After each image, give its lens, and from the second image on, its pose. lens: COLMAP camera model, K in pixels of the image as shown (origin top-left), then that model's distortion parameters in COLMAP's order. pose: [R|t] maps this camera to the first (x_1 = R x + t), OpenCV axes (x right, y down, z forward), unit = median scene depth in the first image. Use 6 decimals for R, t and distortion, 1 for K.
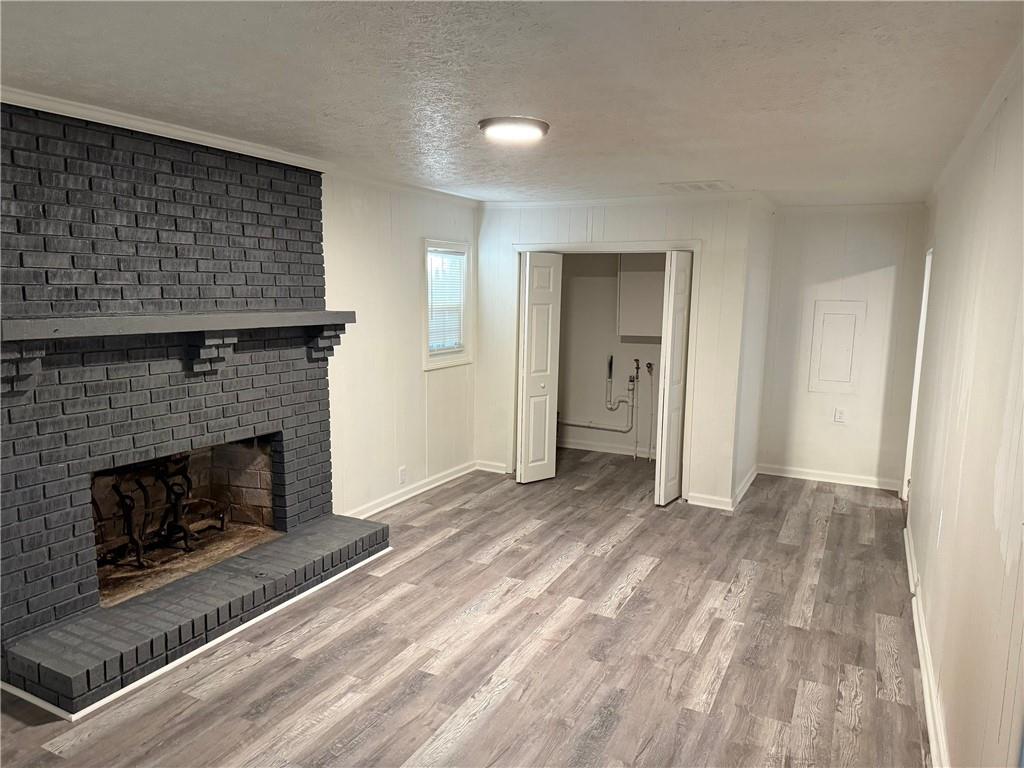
lens RADIAL K [[724.6, 0, 514.7], [0, 724.6, 391.2], [0, 0, 1]] dist [0.068016, -0.026201]
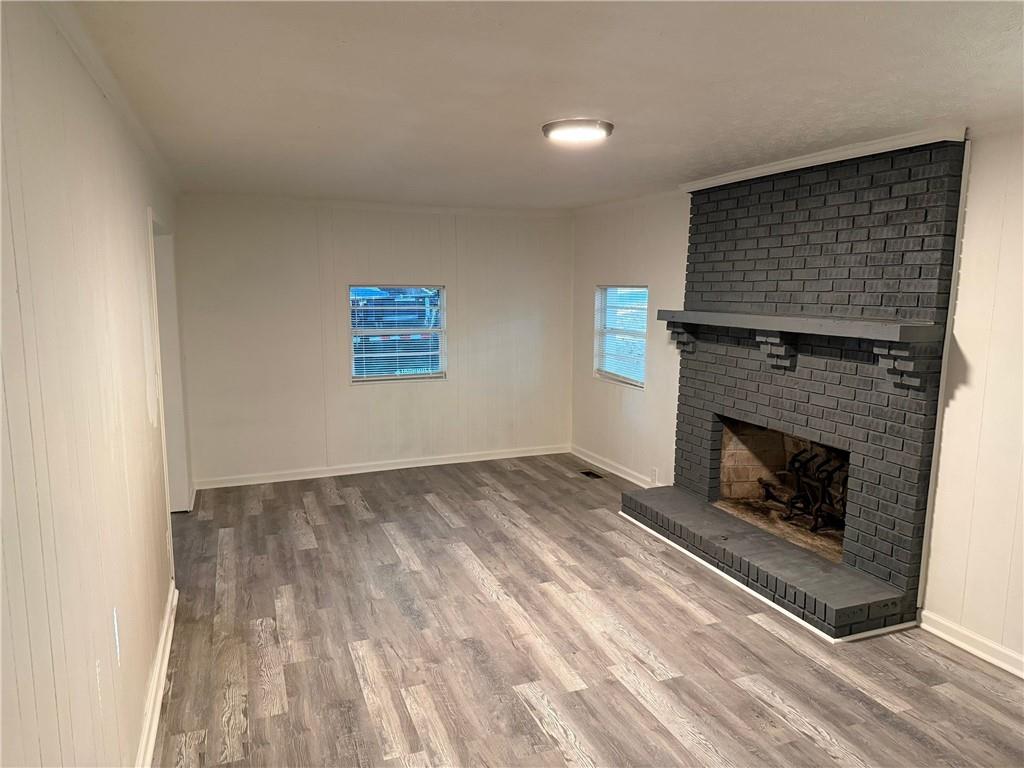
lens RADIAL K [[724.6, 0, 518.4], [0, 724.6, 389.2], [0, 0, 1]] dist [0.068016, -0.026201]
pose [[-0.677331, 0.086419, -0.730585, 0.741385], [-0.124895, 0.965154, 0.229956, -0.215080], [0.724999, 0.247003, -0.642935, 1.520953]]
